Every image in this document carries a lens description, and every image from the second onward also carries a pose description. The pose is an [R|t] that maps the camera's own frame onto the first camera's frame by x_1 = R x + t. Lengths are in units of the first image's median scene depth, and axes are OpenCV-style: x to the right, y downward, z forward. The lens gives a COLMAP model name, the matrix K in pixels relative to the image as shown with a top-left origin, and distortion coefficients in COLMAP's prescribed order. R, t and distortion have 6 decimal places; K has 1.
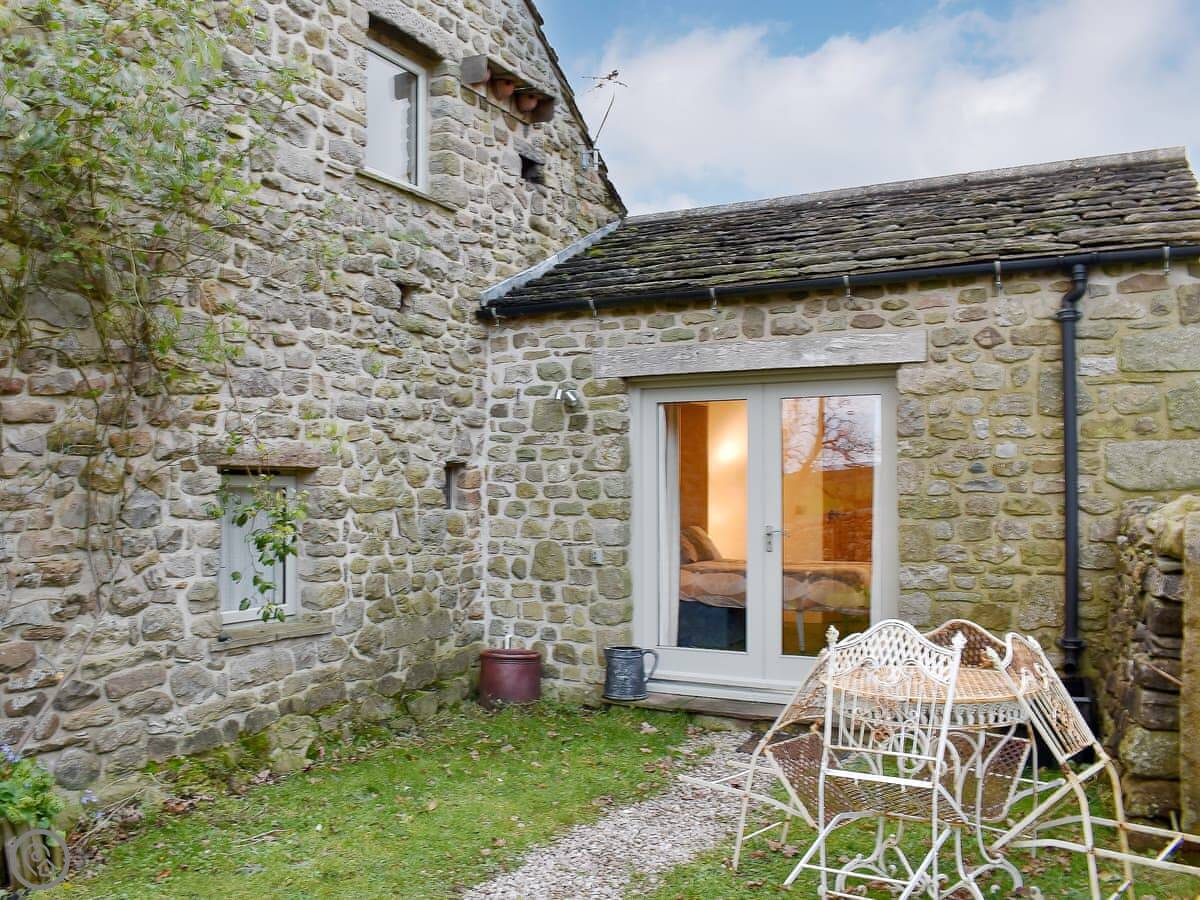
lens RADIAL K [[949.1, 0, 604.7], [0, 949.1, 473.4], [0, 0, 1]] dist [-0.085226, -0.000995]
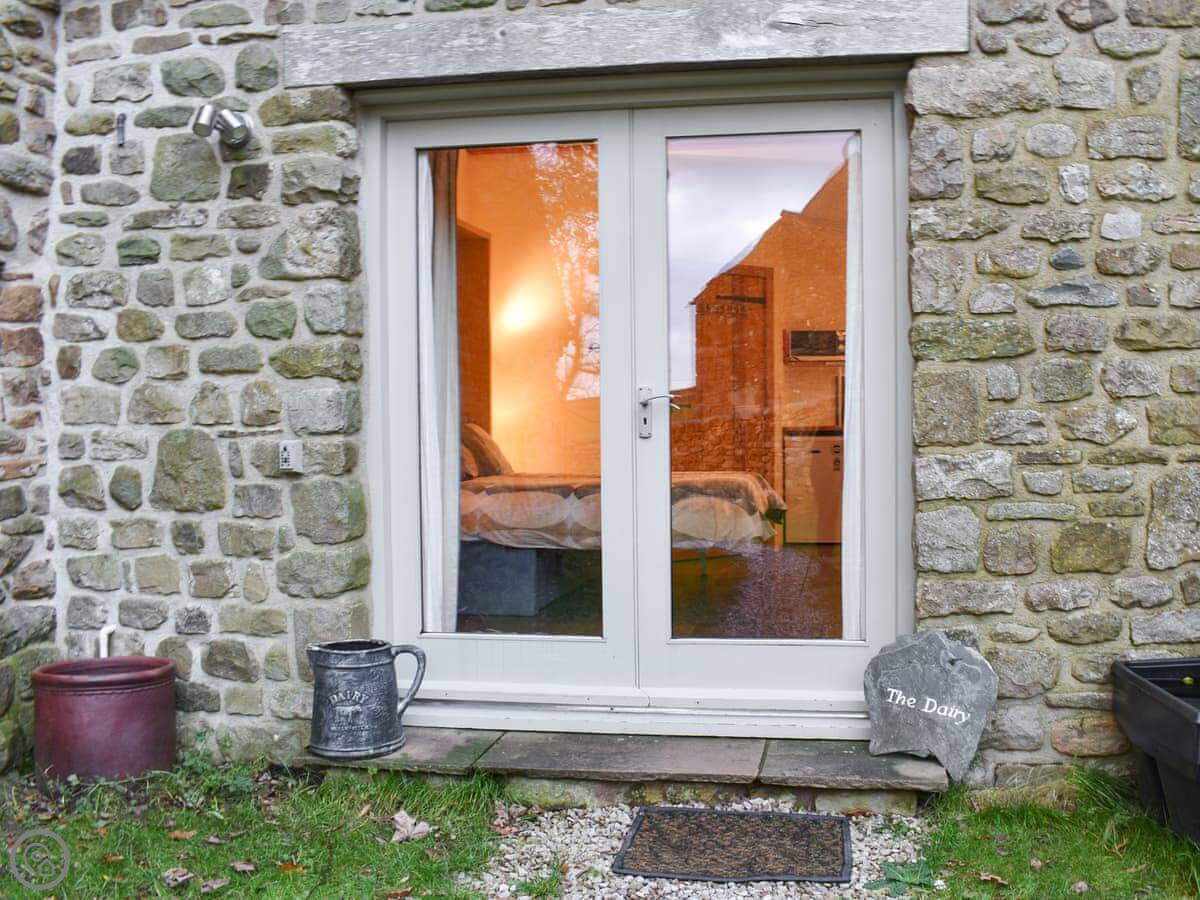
lens RADIAL K [[1008.2, 0, 691.3], [0, 1008.2, 429.8], [0, 0, 1]] dist [-0.089428, 0.011718]
pose [[0.944972, -0.013059, 0.326892, 0.018870], [0.002764, 0.999486, 0.031938, 0.057226], [-0.327141, -0.029277, 0.944522, 0.450803]]
